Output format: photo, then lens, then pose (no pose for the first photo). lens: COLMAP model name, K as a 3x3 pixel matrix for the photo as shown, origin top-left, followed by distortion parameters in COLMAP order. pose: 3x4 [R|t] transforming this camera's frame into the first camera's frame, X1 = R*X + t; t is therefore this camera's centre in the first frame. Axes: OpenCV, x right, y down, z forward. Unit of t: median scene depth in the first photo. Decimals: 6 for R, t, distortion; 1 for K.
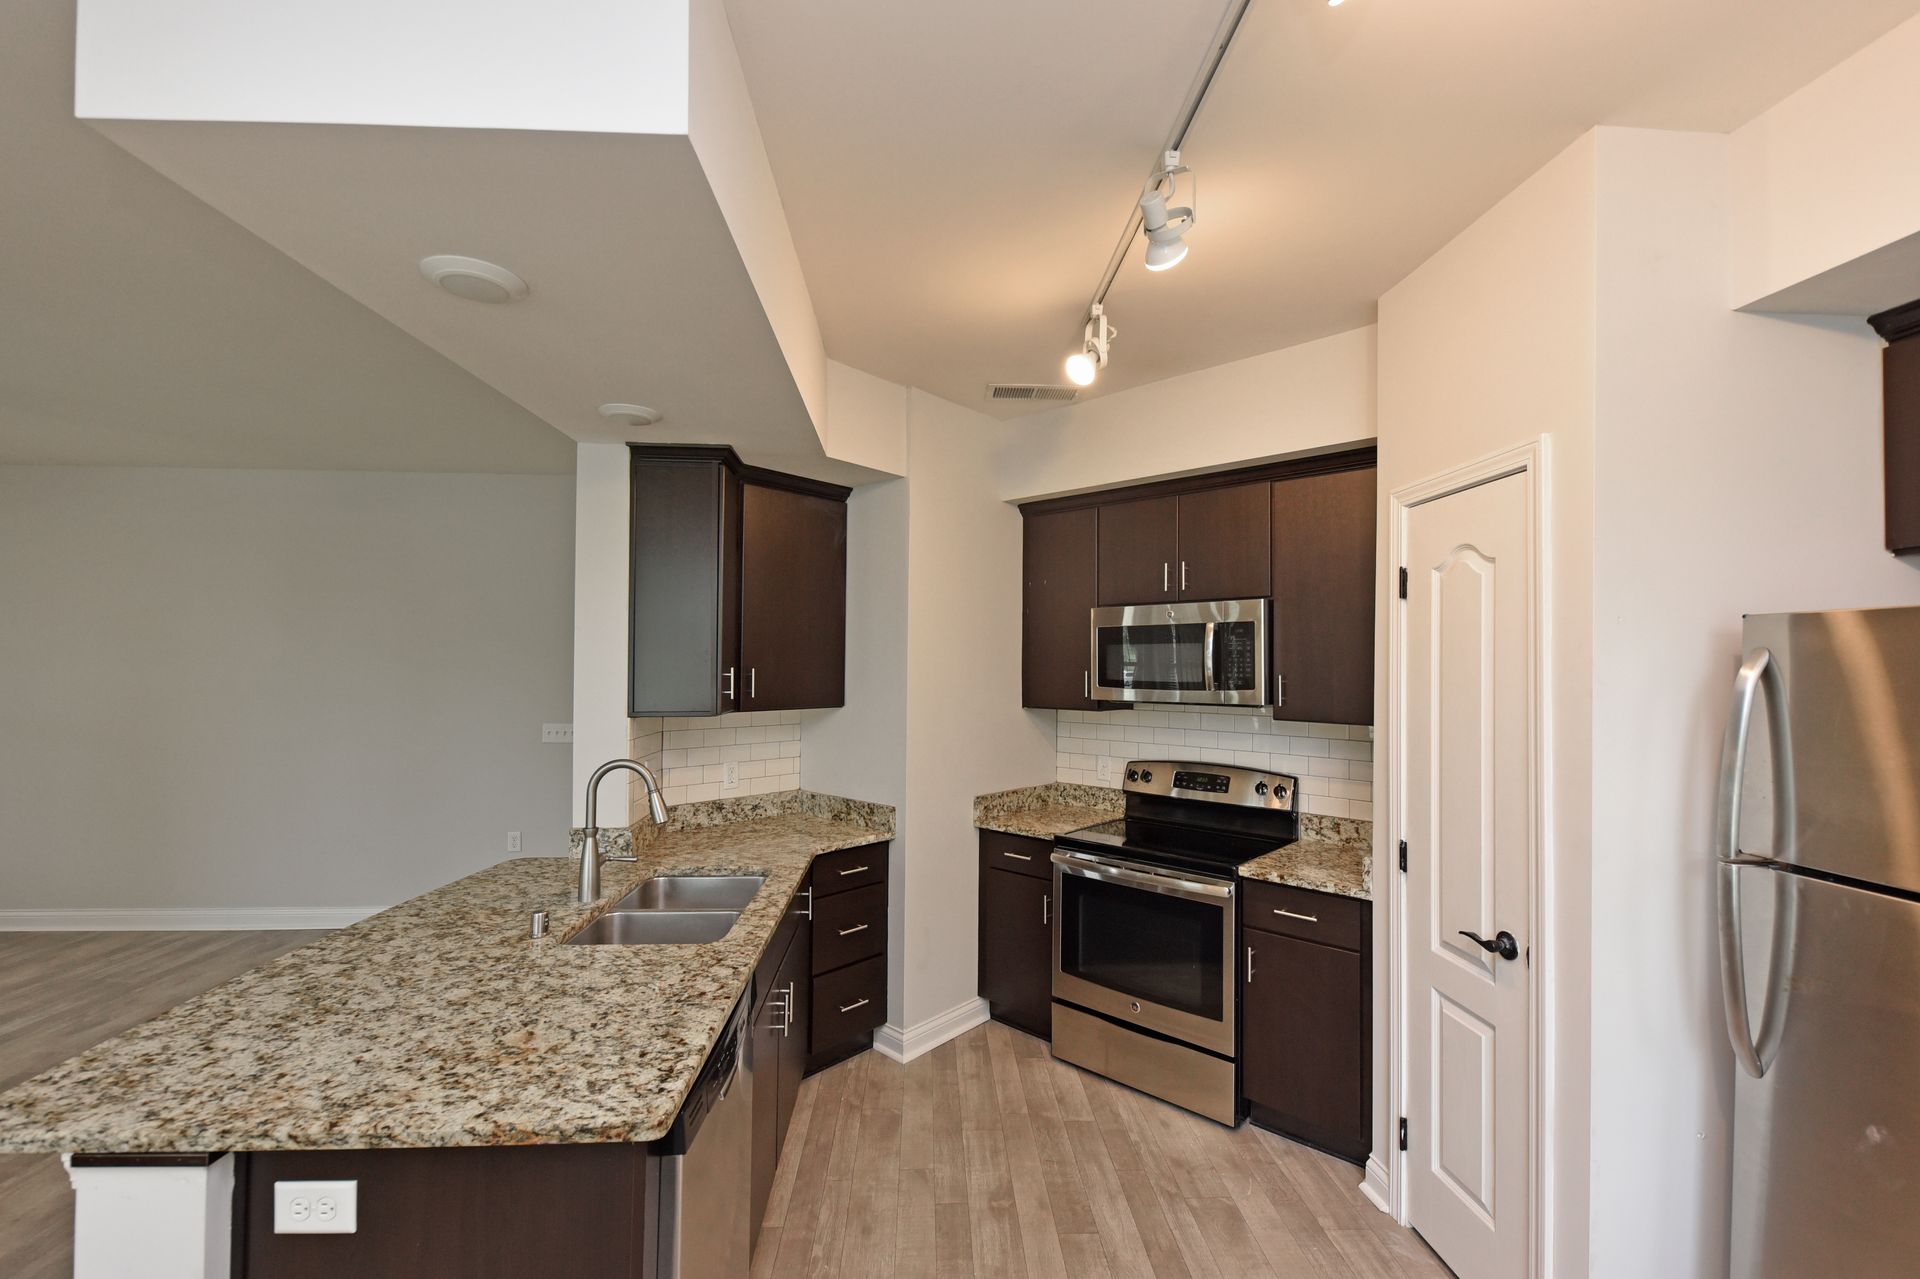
lens RADIAL K [[794.2, 0, 956.7], [0, 794.2, 648.0], [0, 0, 1]] dist [0.011723, -0.008502]
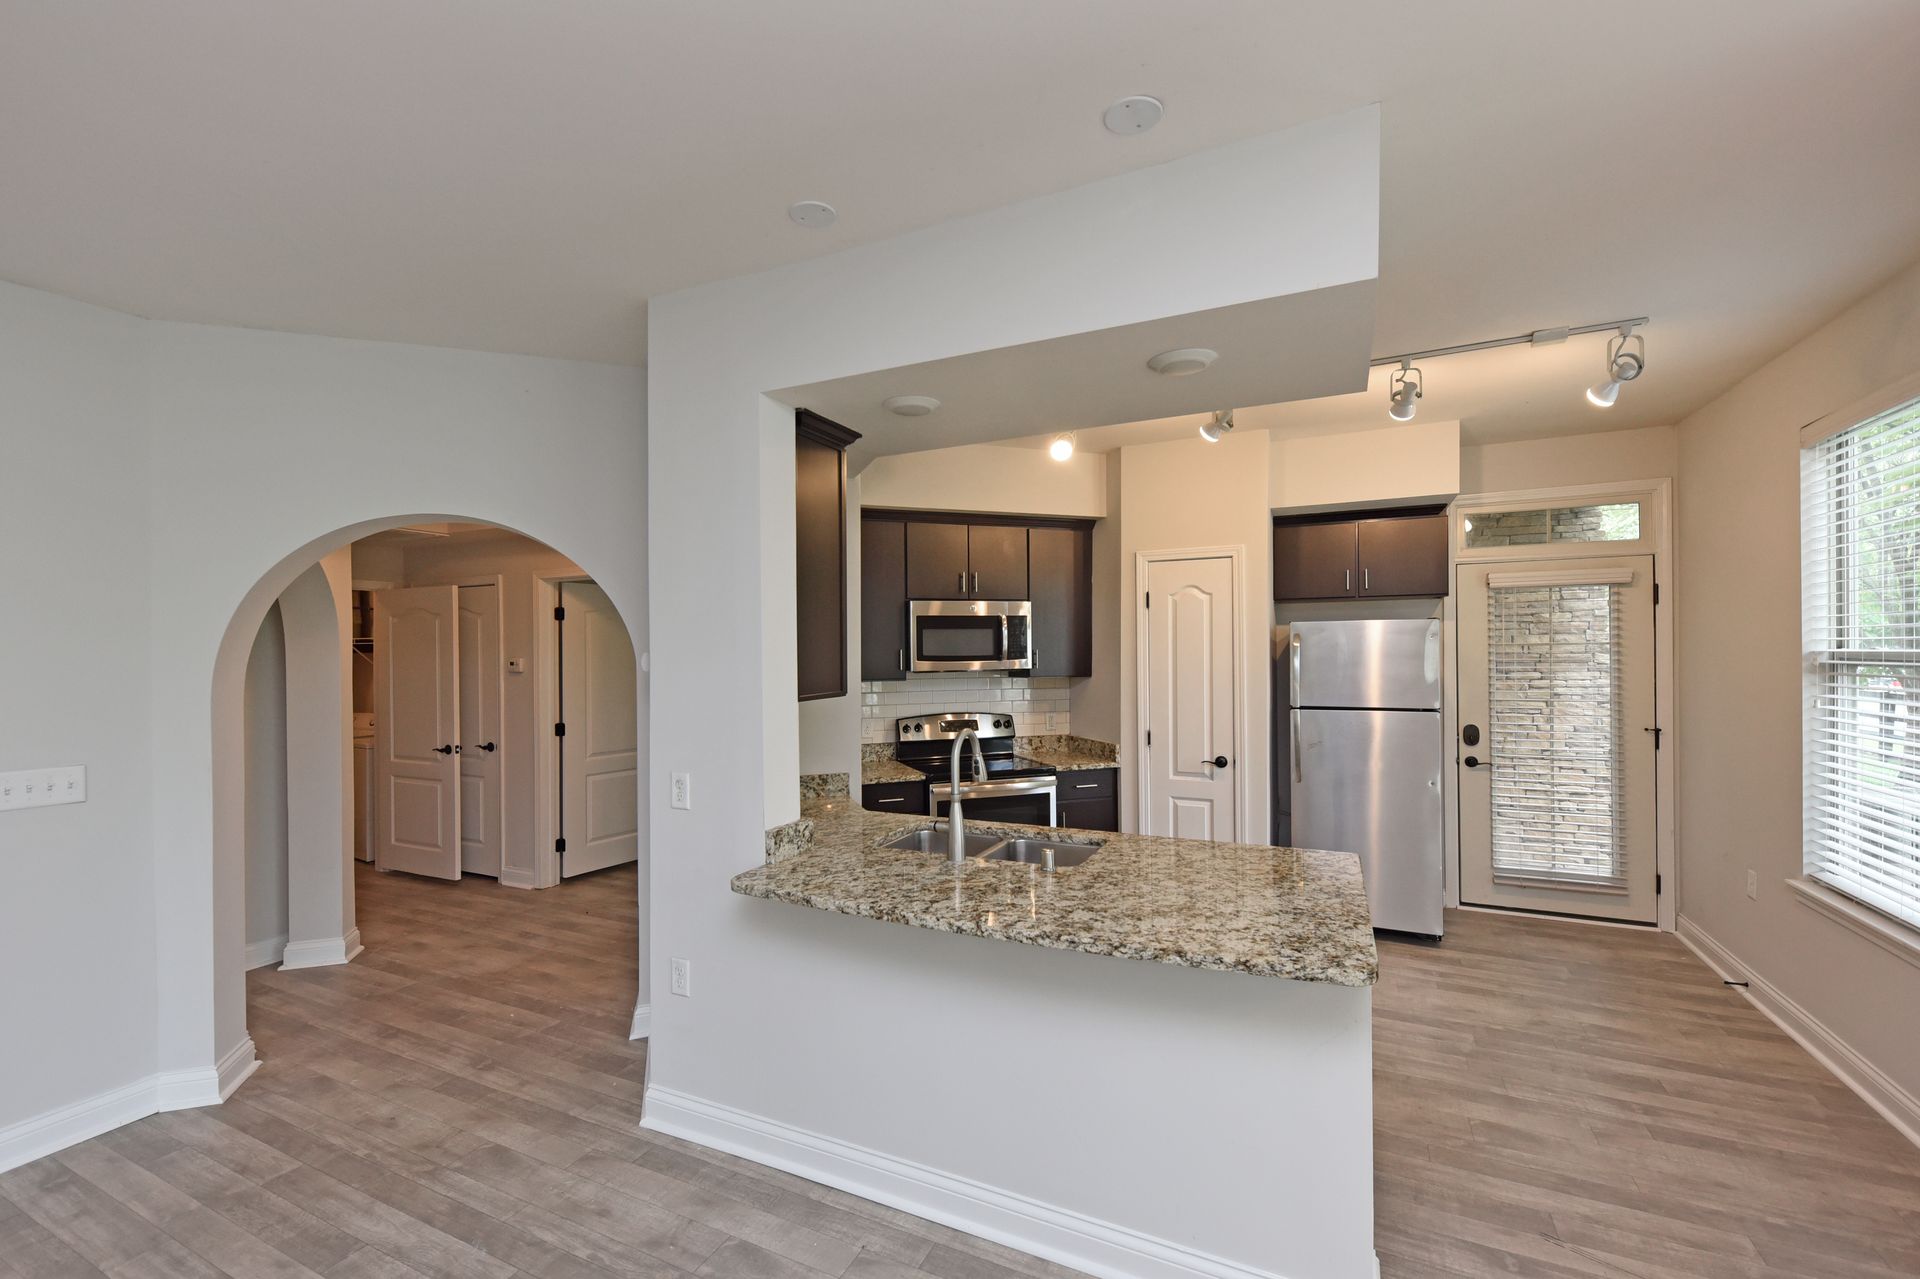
lens RADIAL K [[794.2, 0, 956.7], [0, 794.2, 648.0], [0, 0, 1]] dist [0.011723, -0.008502]
pose [[0.479494, -0.011141, 0.877474, -1.820893], [-0.005828, 0.999857, 0.015879, 0.010975], [-0.877526, -0.012728, 0.479360, 0.616066]]
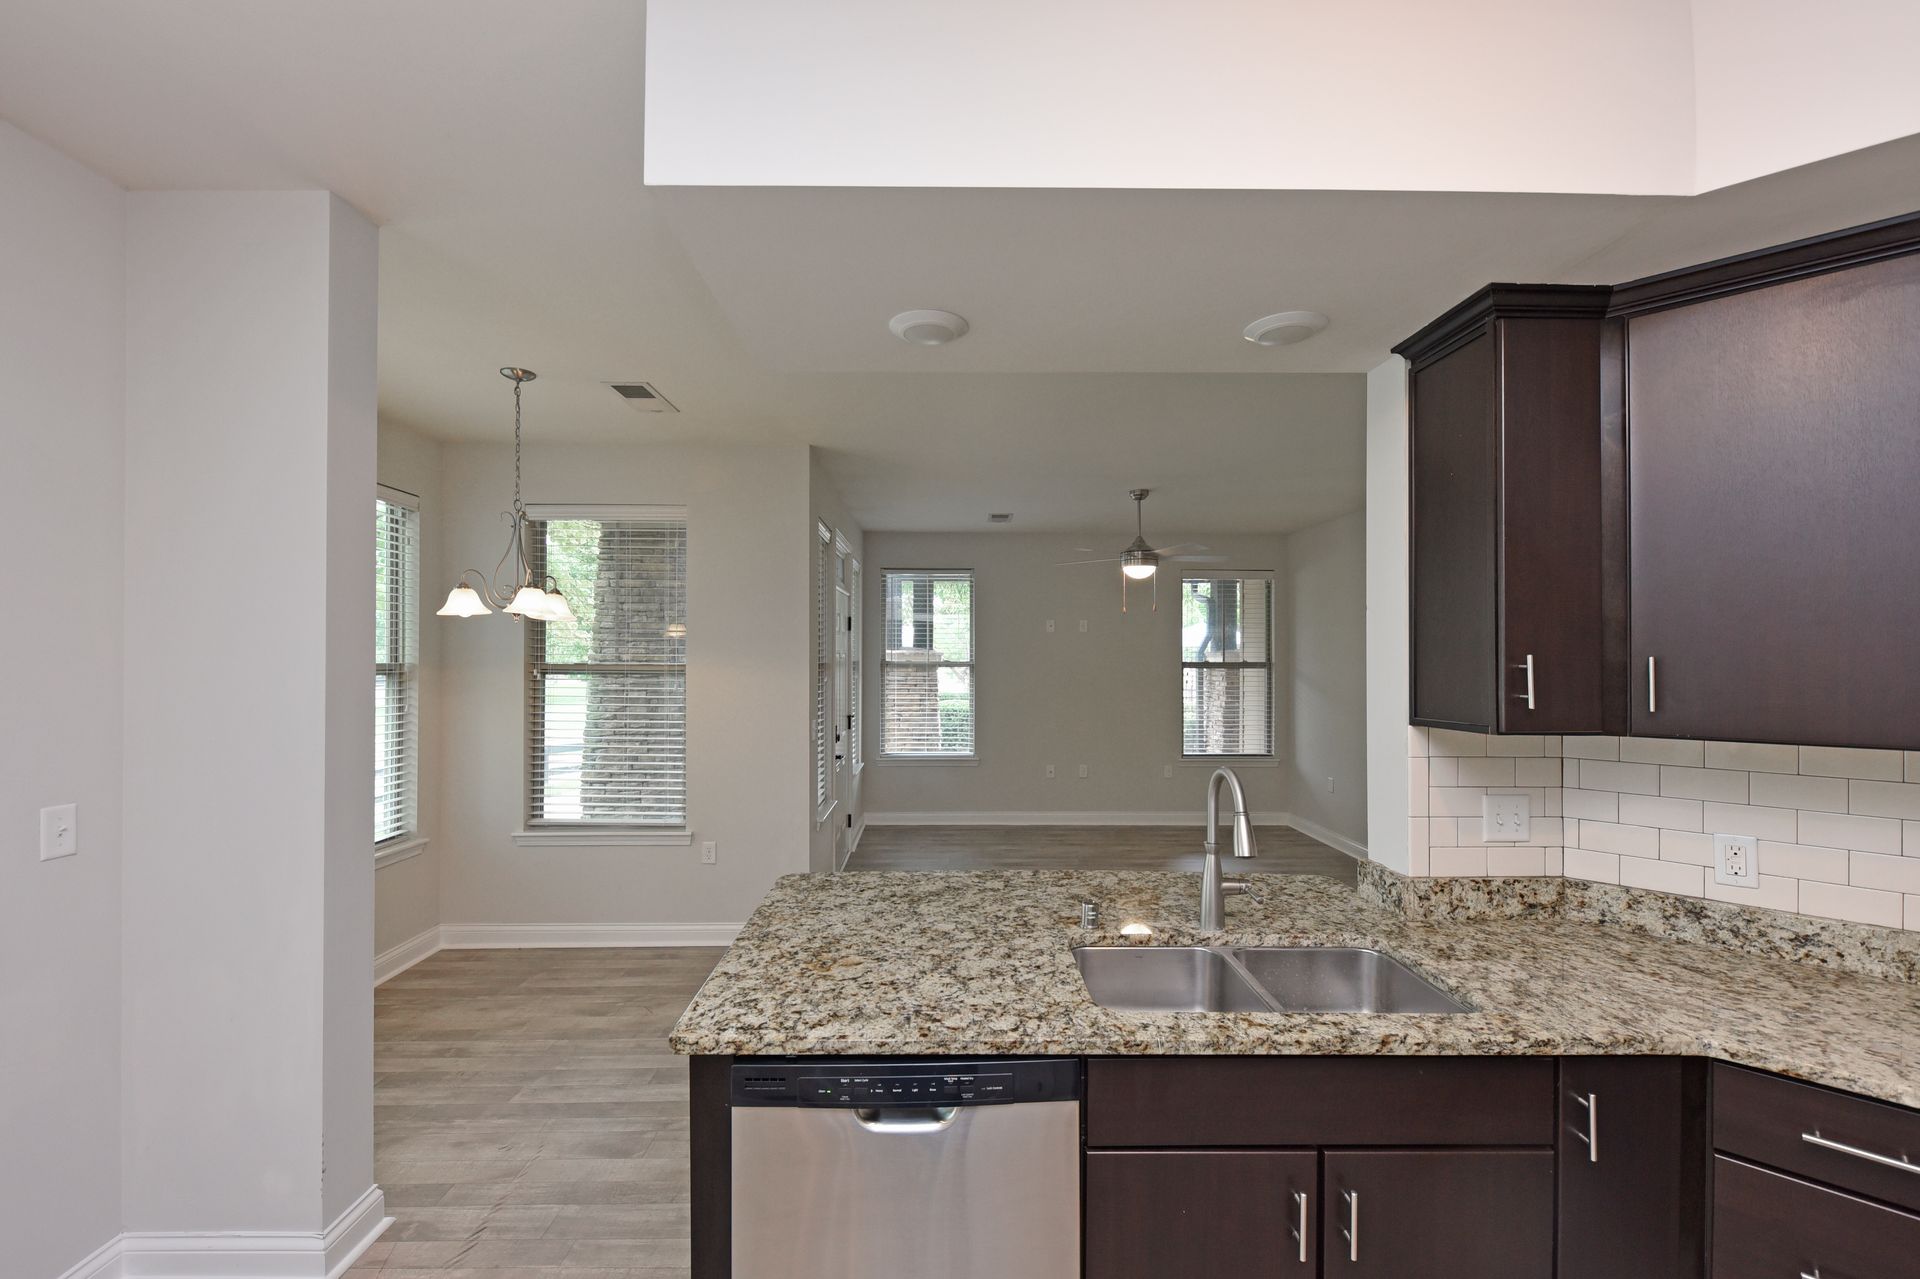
lens RADIAL K [[794.2, 0, 956.7], [0, 794.2, 648.0], [0, 0, 1]] dist [0.011723, -0.008502]
pose [[-0.034975, -0.017963, -0.999227, 0.526475], [0.019348, 0.999639, -0.018647, 0.034216], [0.999201, -0.019985, -0.034615, 0.977597]]
